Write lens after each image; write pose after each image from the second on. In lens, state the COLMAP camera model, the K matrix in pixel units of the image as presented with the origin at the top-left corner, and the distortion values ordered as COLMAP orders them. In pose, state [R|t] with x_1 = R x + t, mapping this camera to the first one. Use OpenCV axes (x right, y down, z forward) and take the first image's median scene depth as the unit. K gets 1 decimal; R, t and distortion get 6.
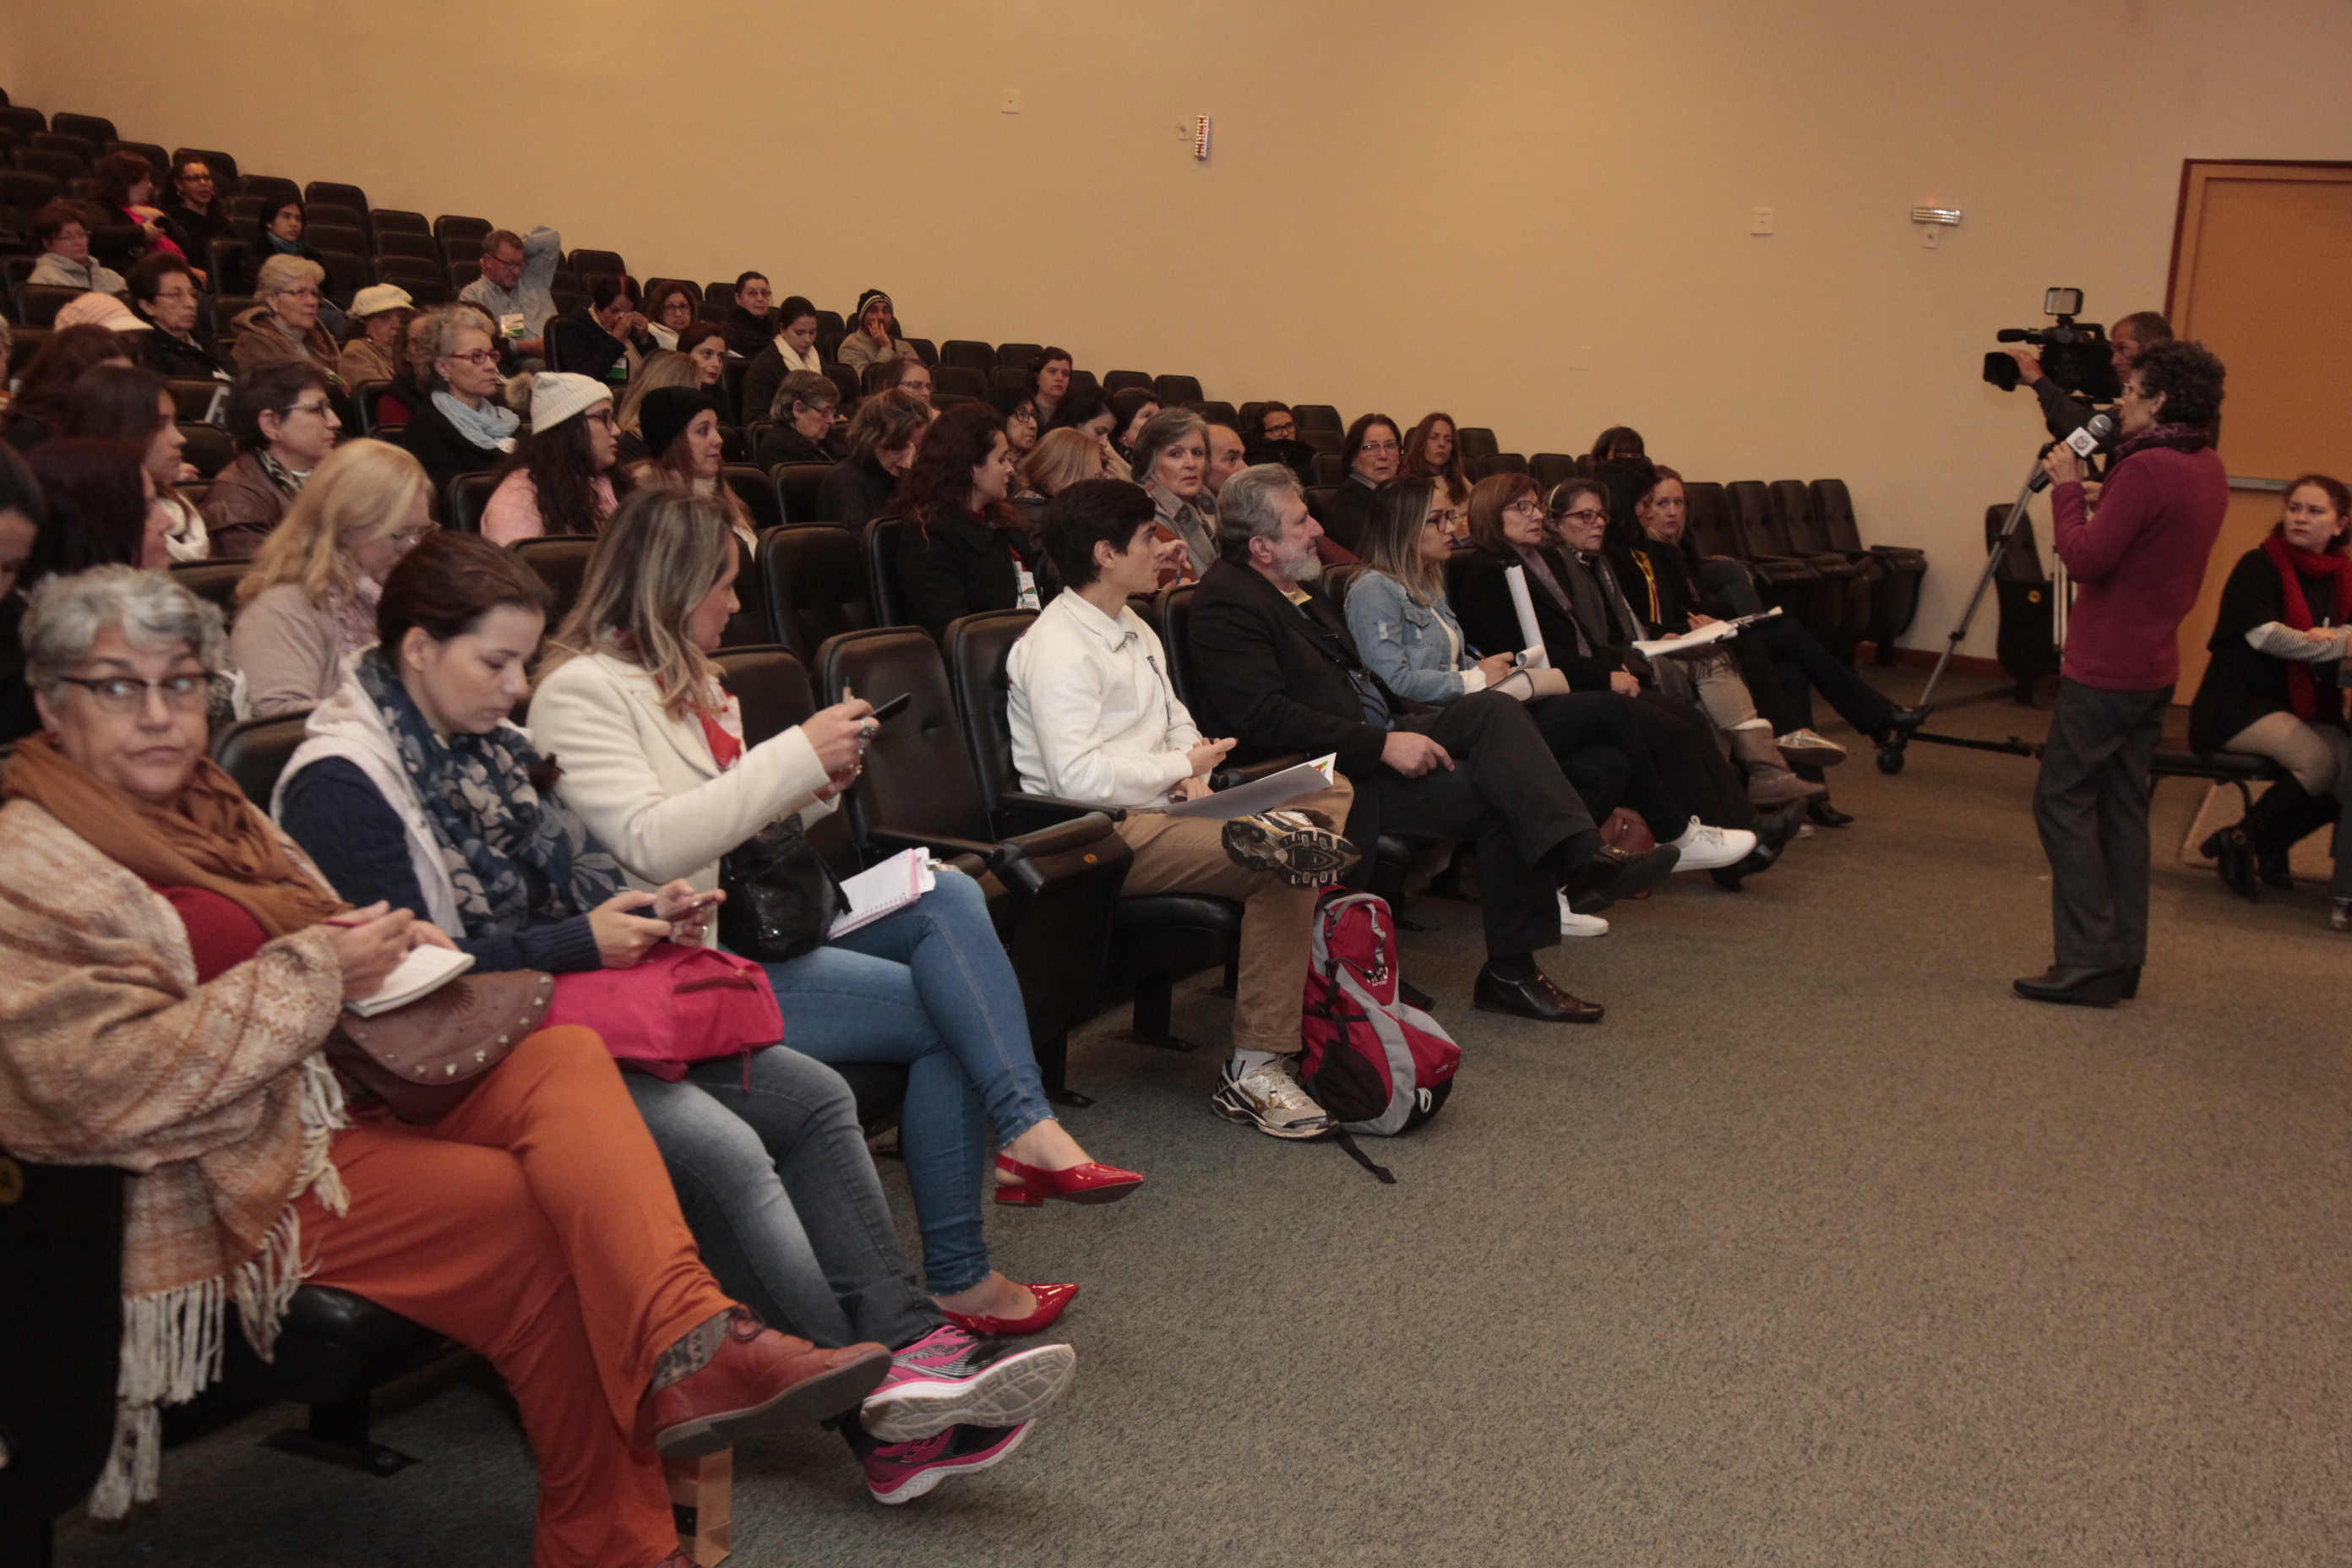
lens RADIAL K [[2996.4, 0, 1176.0], [0, 2996.4, 784.0], [0, 0, 1]] dist [0.000056, 0.486442]
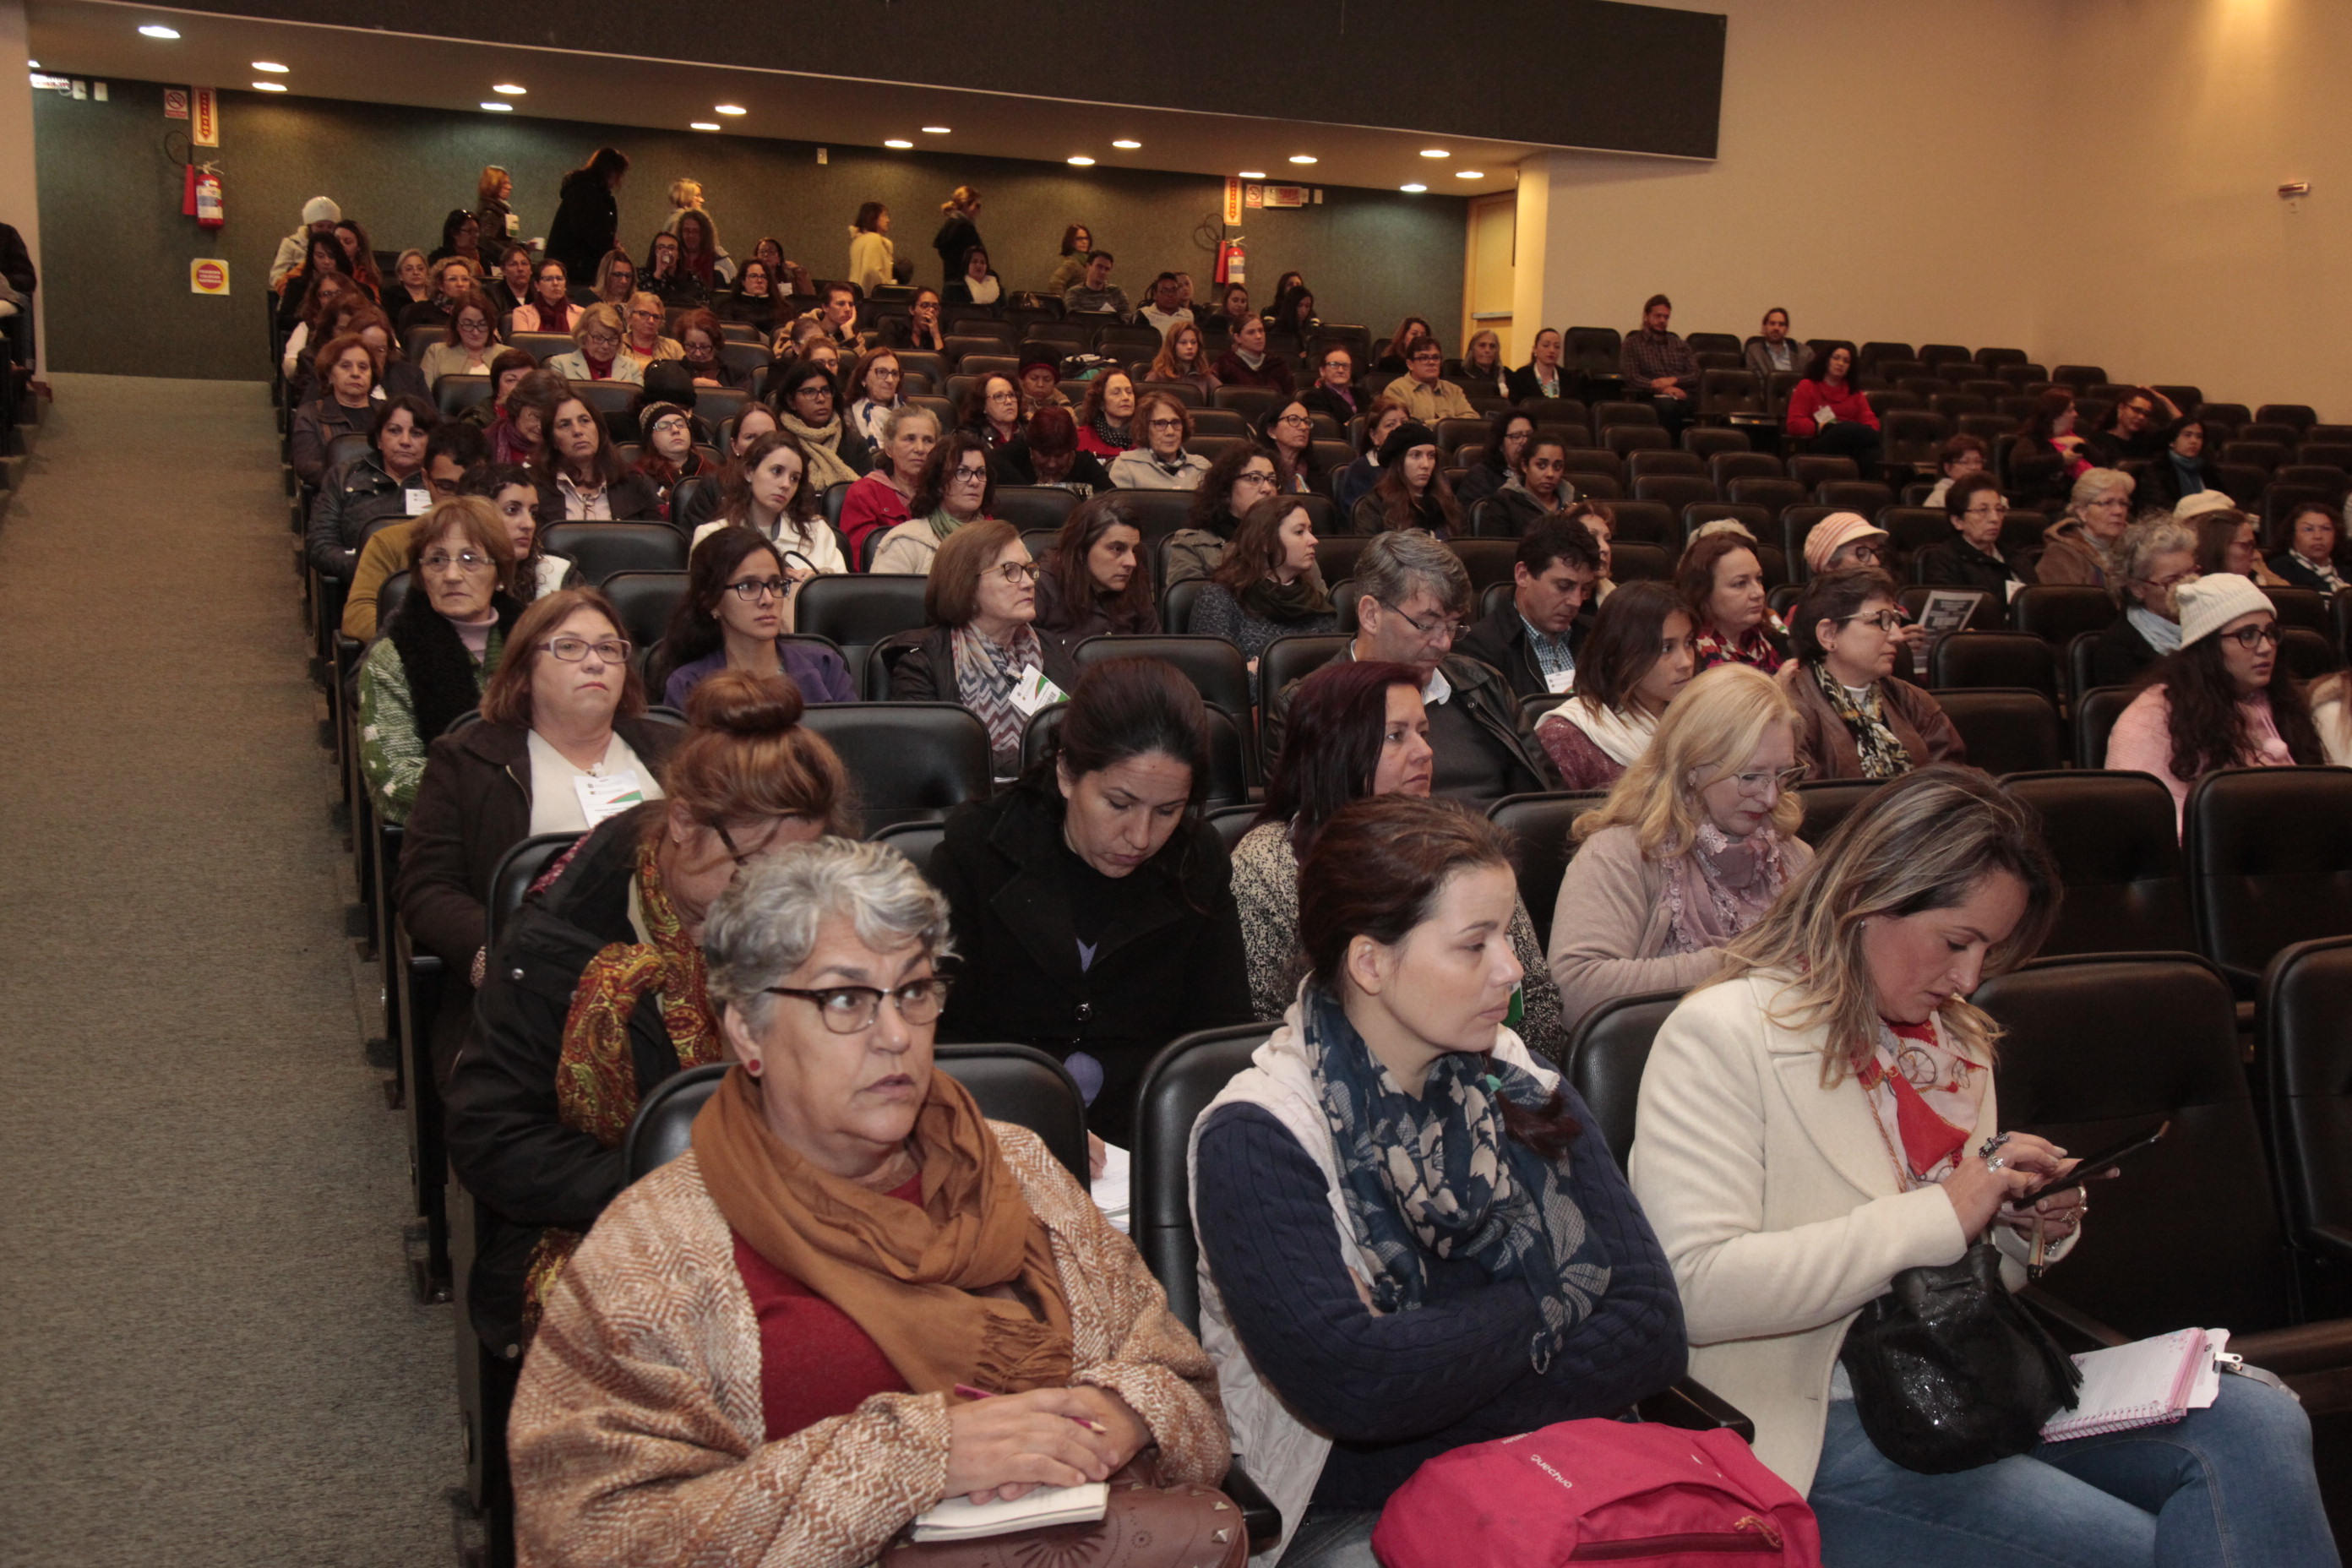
lens RADIAL K [[2337.3, 0, 1176.0], [0, 2337.3, 784.0], [0, 0, 1]] dist [0.086260, -0.002131]
pose [[0.732070, 0.052345, -0.679216, 0.076434], [-0.085340, 0.996236, -0.015204, -0.056555], [0.675863, 0.069095, 0.733781, 0.402353]]
